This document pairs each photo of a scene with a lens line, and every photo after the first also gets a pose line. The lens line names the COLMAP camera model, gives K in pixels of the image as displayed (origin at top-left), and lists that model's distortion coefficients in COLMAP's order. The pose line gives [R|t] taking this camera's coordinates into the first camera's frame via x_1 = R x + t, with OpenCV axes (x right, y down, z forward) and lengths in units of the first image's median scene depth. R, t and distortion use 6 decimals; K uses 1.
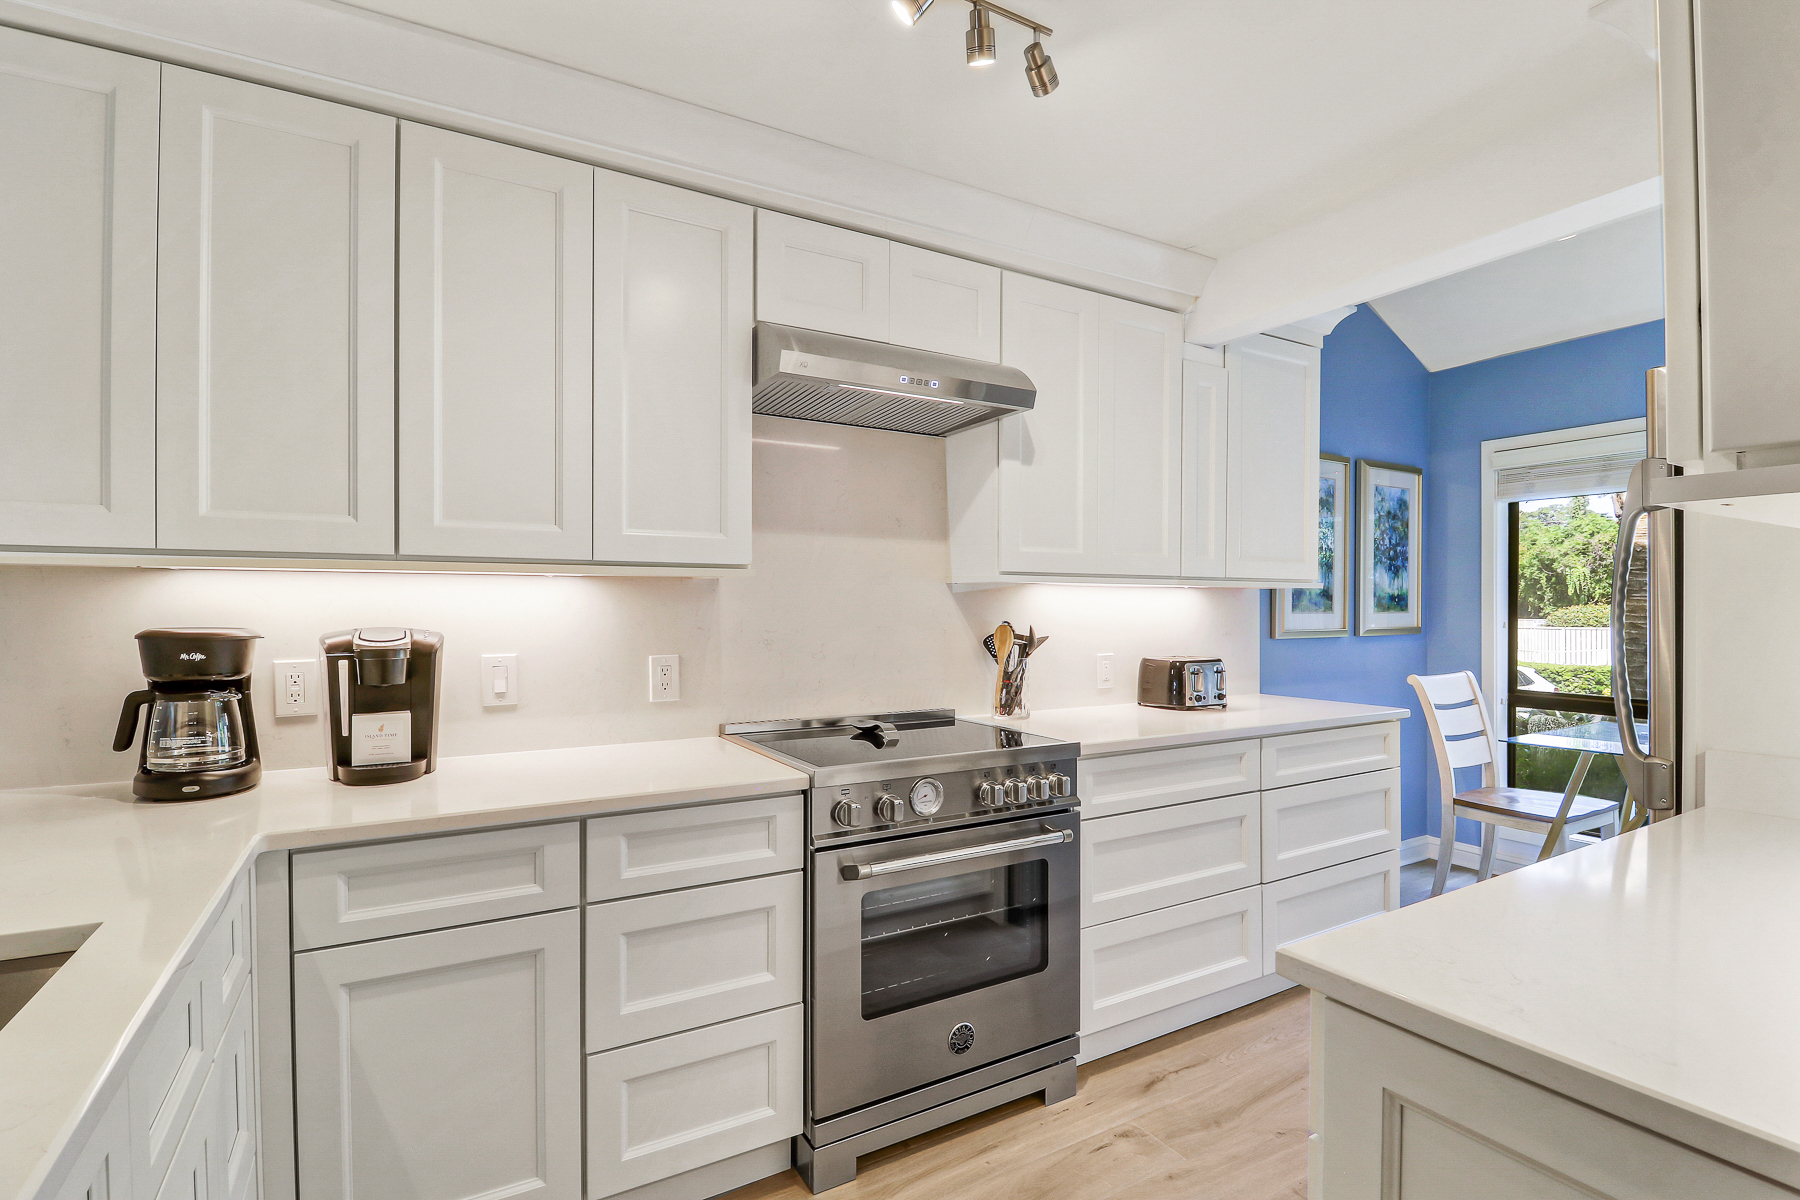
lens RADIAL K [[838.3, 0, 922.2], [0, 838.3, 612.7], [0, 0, 1]] dist [-0.001824, -0.010652]
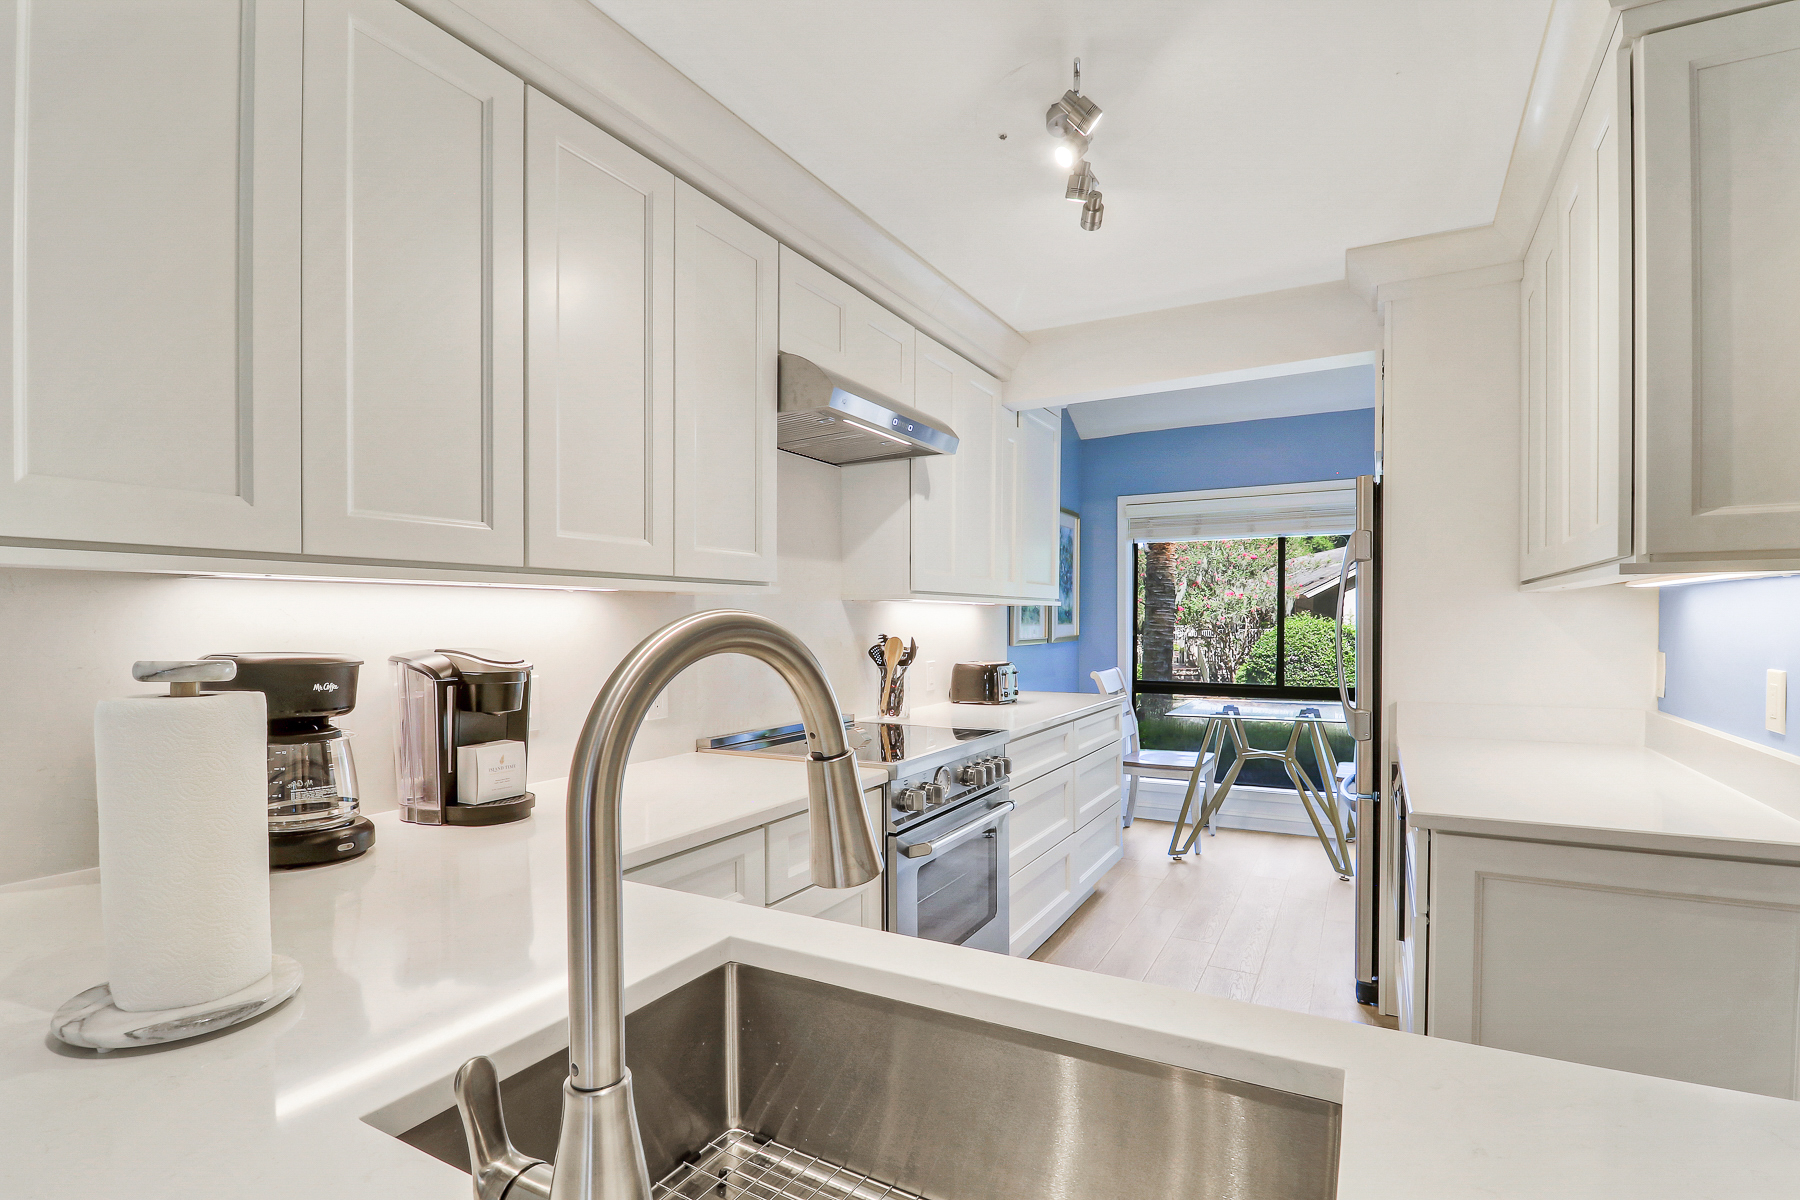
lens RADIAL K [[838.3, 0, 908.4], [0, 838.3, 638.7], [0, 0, 1]] dist [-0.001824, -0.010652]
pose [[0.863019, -0.015382, 0.504938, -0.549275], [0.008212, 0.999831, 0.016422, -0.002300], [-0.505105, -0.010026, 0.862999, 0.003679]]
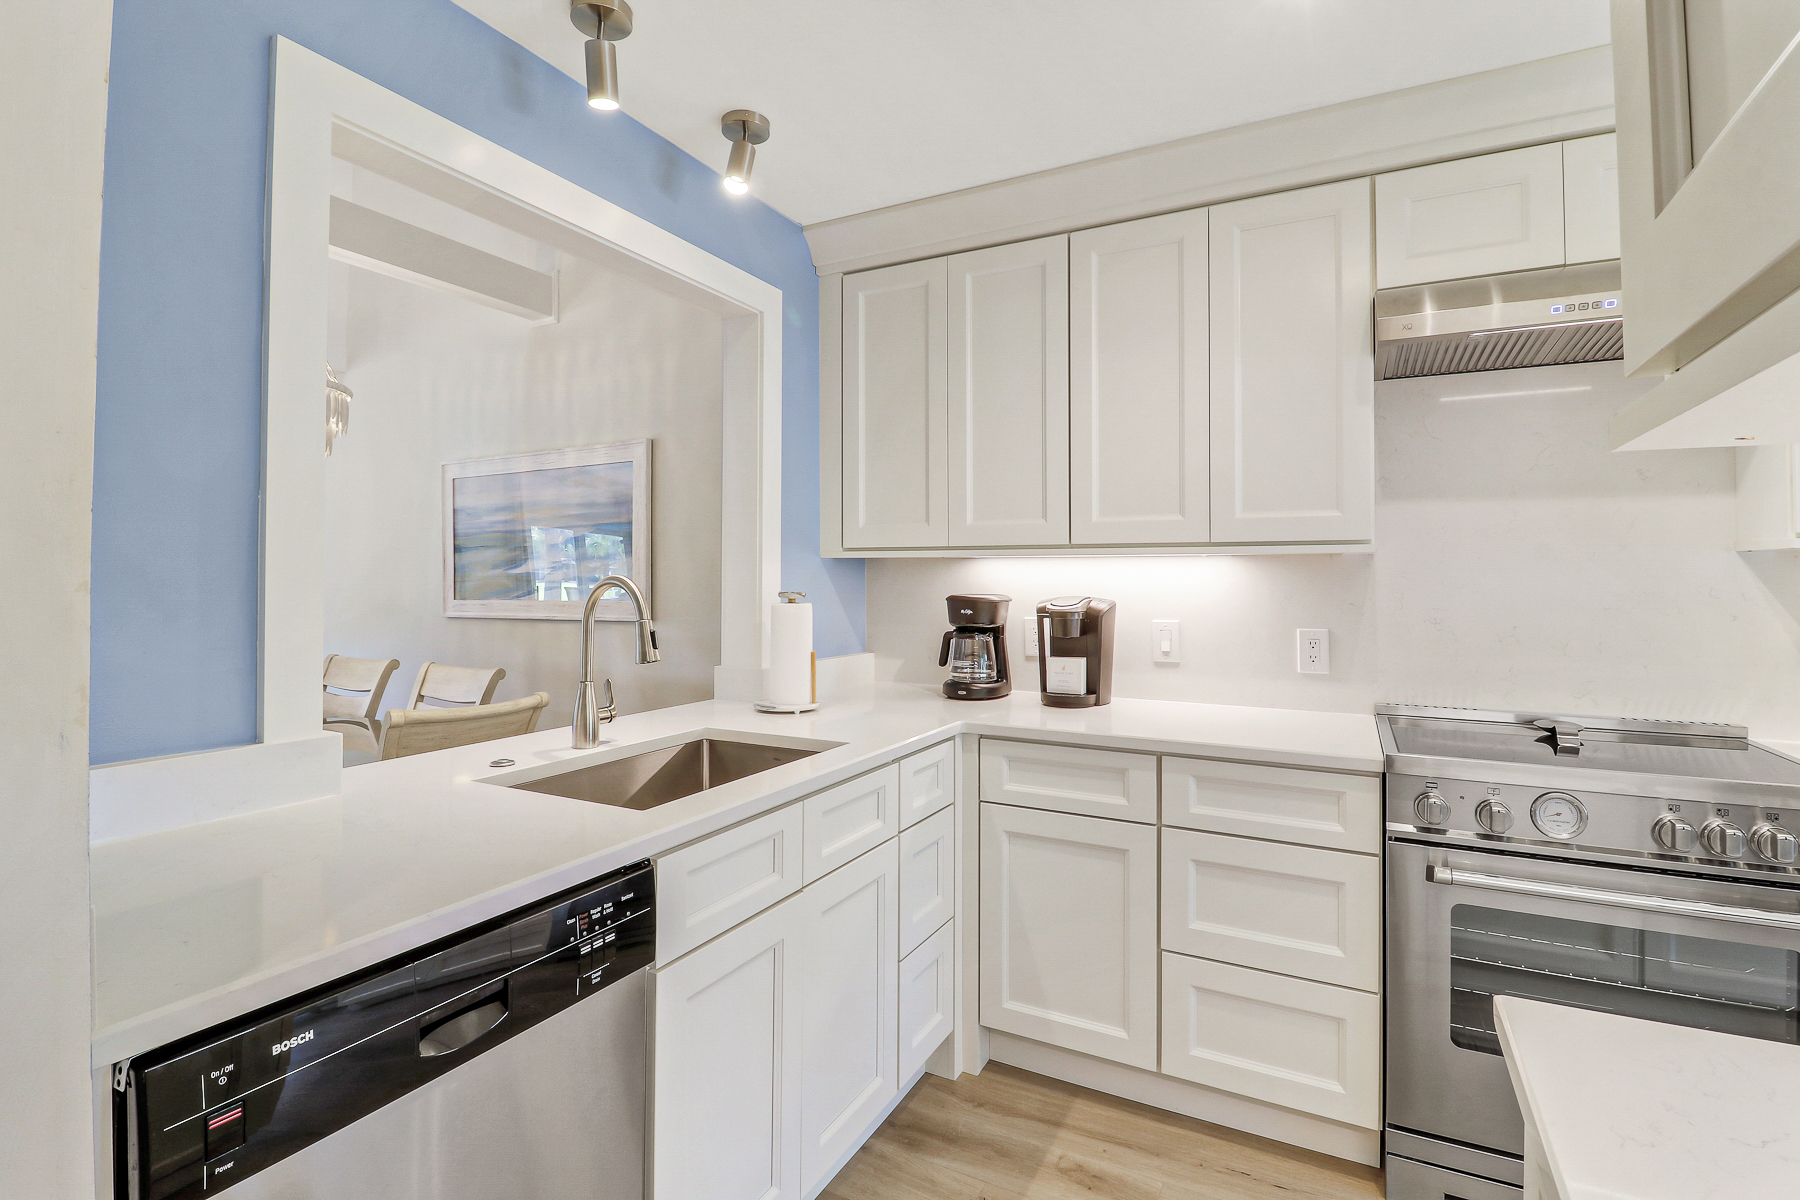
lens RADIAL K [[838.3, 0, 911.7], [0, 838.3, 575.1], [0, 0, 1]] dist [-0.001824, -0.010652]
pose [[0.532370, -0.003713, -0.846504, 0.312596], [-0.009985, 0.999893, -0.010665, -0.000108], [0.846453, 0.014130, 0.532276, 0.024000]]
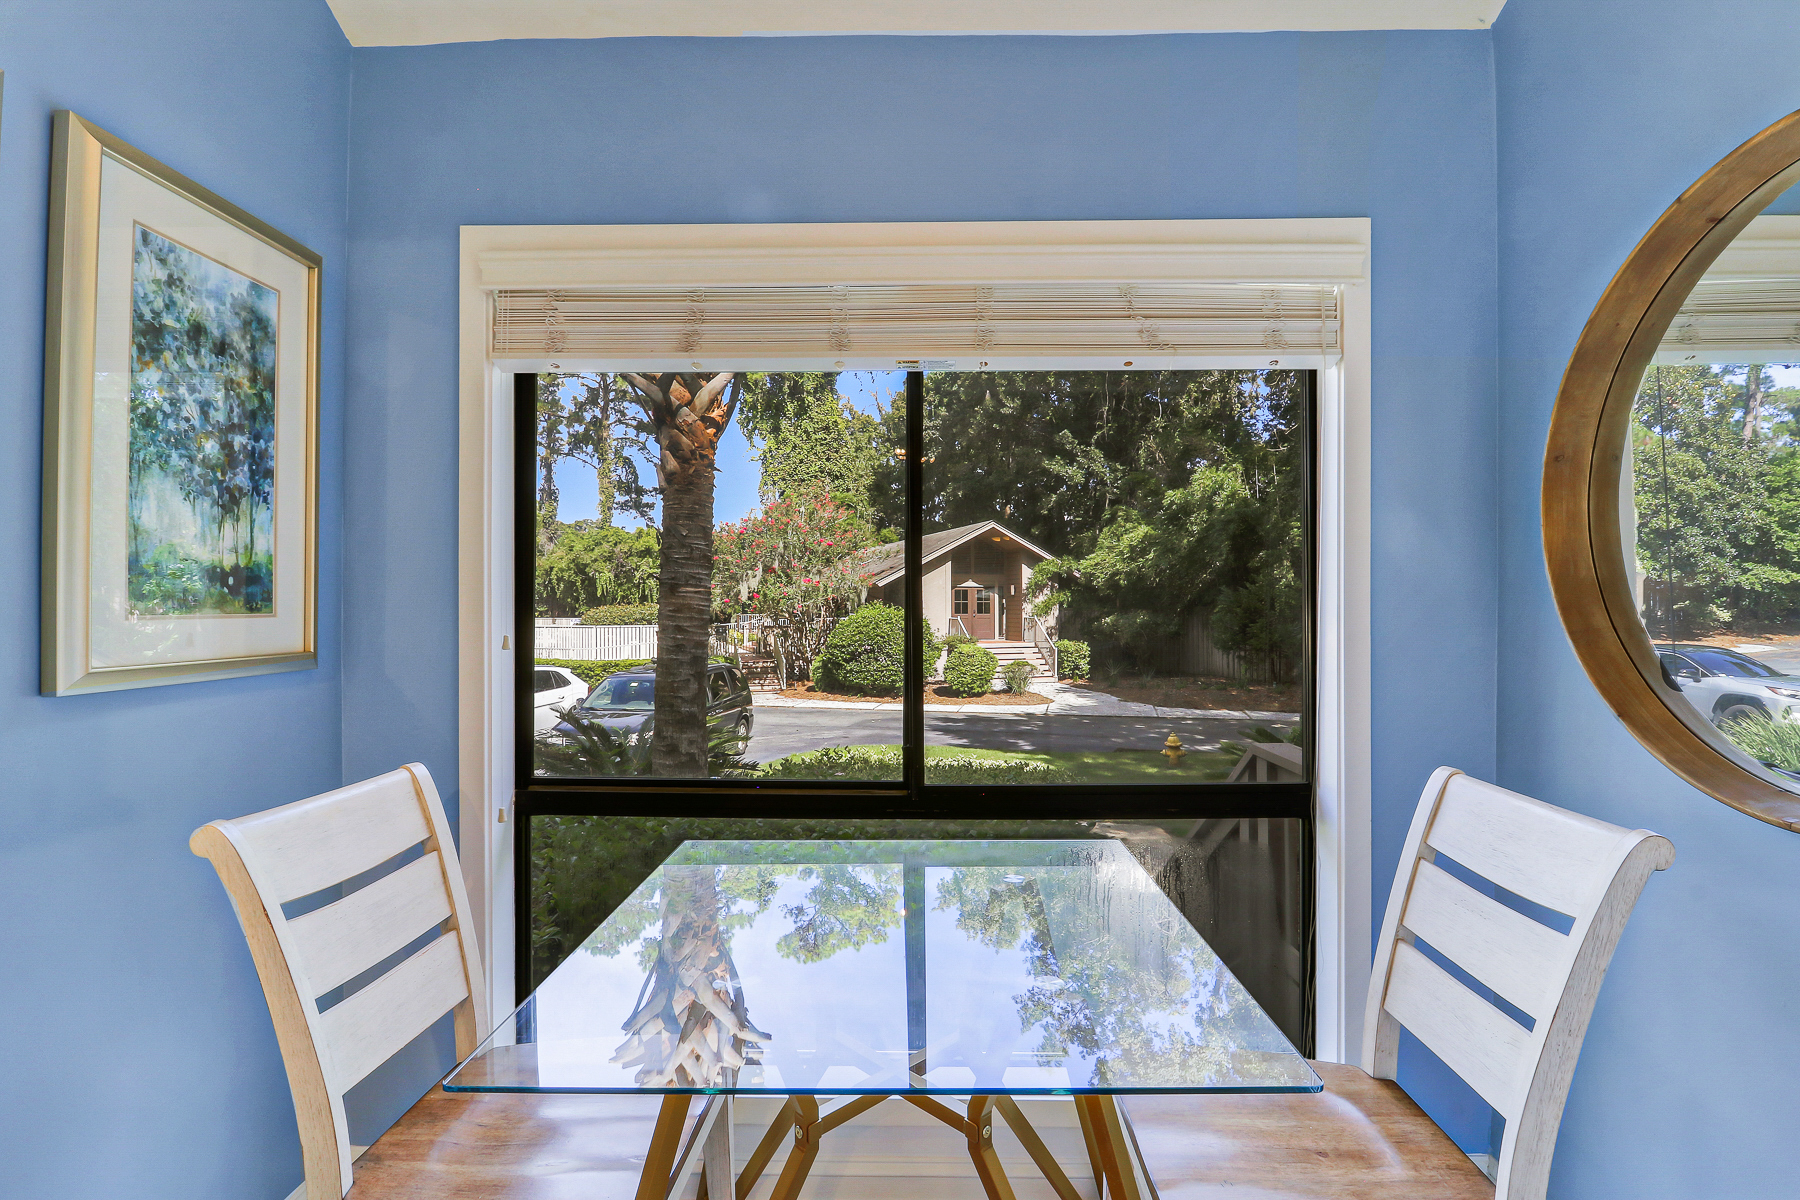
lens RADIAL K [[838.3, 0, 903.9], [0, 838.3, 600.7], [0, 0, 1]] dist [-0.001824, -0.010652]
pose [[0.531609, 0.008537, 0.846947, 0.755960], [0.002702, 0.999927, -0.011775, -0.003316], [-0.846986, 0.008548, 0.531547, 1.020937]]
